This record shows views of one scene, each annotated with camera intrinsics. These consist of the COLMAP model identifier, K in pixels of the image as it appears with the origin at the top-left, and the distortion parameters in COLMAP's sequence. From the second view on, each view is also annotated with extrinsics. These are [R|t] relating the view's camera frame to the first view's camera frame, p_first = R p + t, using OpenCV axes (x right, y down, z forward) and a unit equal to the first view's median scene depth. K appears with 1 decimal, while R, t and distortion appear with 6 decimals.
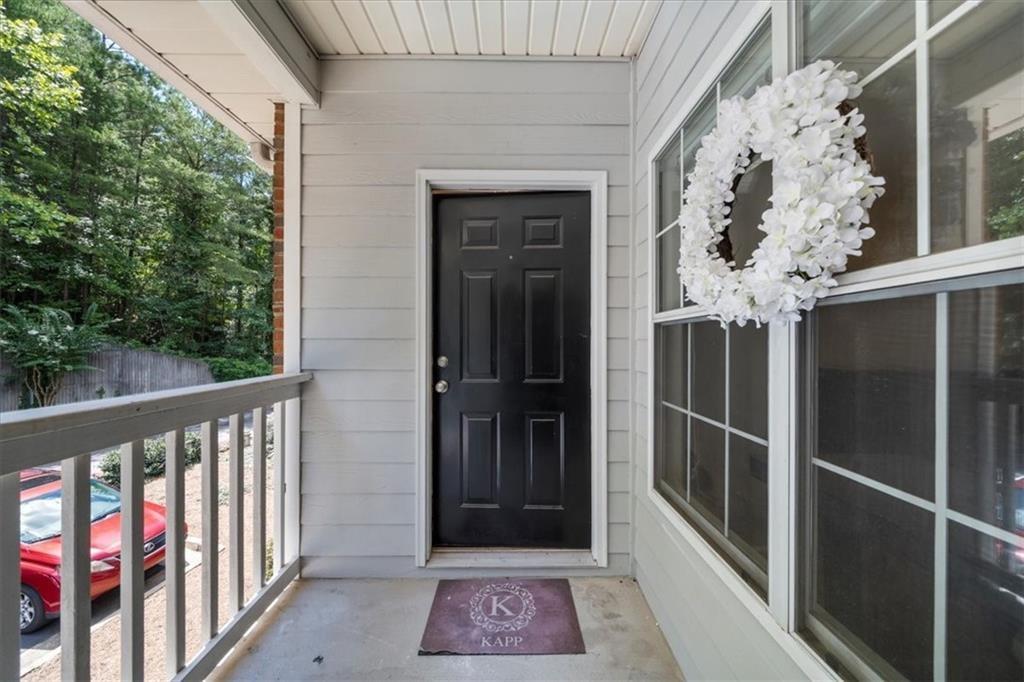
lens RADIAL K [[357.4, 0, 512.0], [0, 357.4, 341.0], [0, 0, 1]] dist [-0.002141, -0.000193]
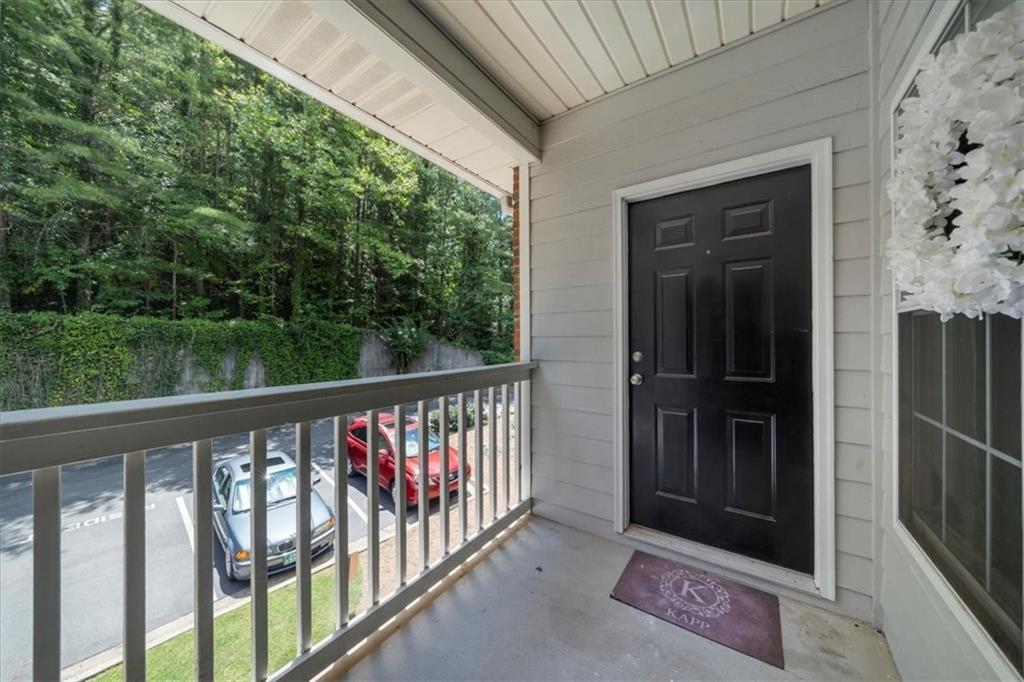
lens RADIAL K [[355.2, 0, 513.6], [0, 355.2, 337.4], [0, 0, 1]] dist [0.000152, -0.000016]
pose [[0.813861, -0.007311, -0.581013, 0.133365], [0.007568, 0.999969, -0.001981, -0.001461], [0.581010, -0.002785, 0.813892, -0.128016]]
